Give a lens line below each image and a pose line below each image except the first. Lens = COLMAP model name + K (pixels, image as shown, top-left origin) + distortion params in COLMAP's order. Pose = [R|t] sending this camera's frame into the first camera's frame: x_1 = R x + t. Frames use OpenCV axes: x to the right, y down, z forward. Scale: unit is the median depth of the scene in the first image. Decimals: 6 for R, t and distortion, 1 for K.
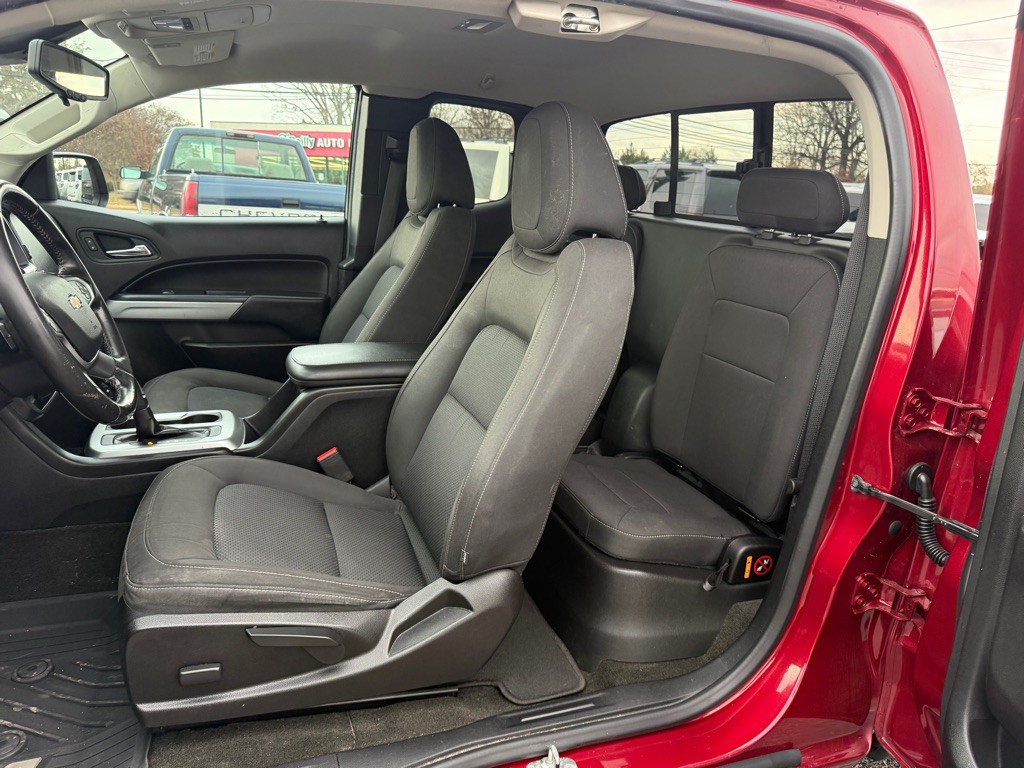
lens RADIAL K [[725.6, 0, 512.0], [0, 725.6, 384.0], [0, 0, 1]] dist [0.003746, -0.005544]
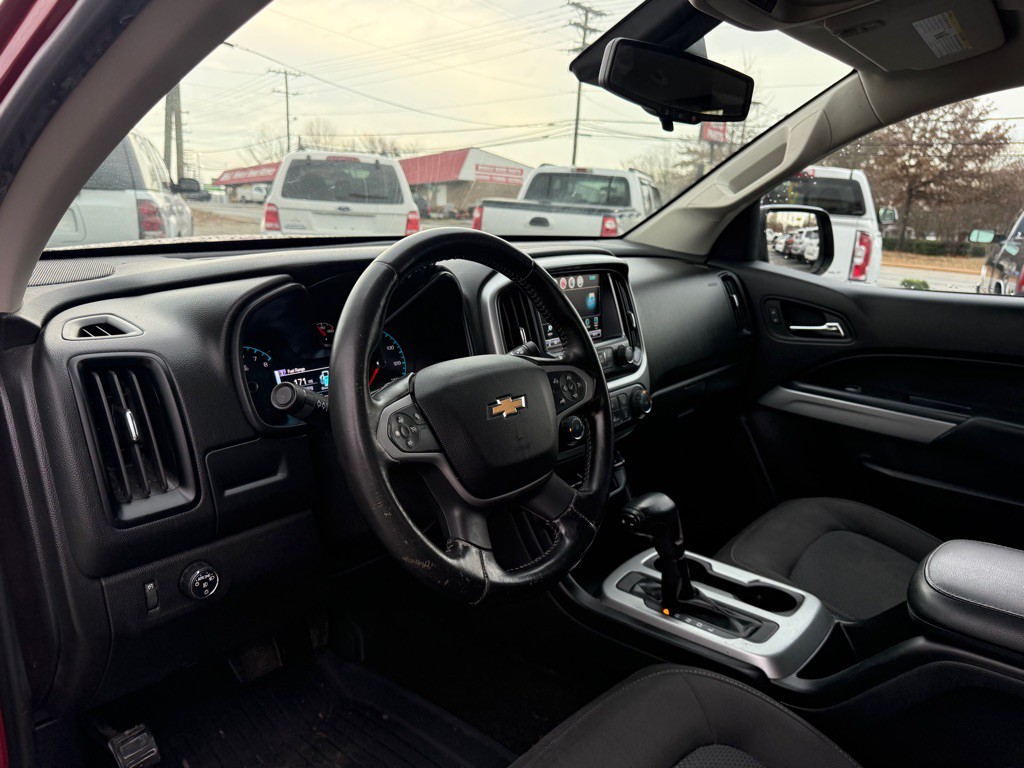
lens RADIAL K [[706.6, 0, 512.0], [0, 706.6, 384.0], [0, 0, 1]] dist [0.064202, -0.081201]
pose [[0.478579, 0.178850, -0.859637, -0.018750], [-0.246992, 0.966924, 0.063666, -0.094972], [0.842590, 0.181854, 0.506924, 0.354979]]
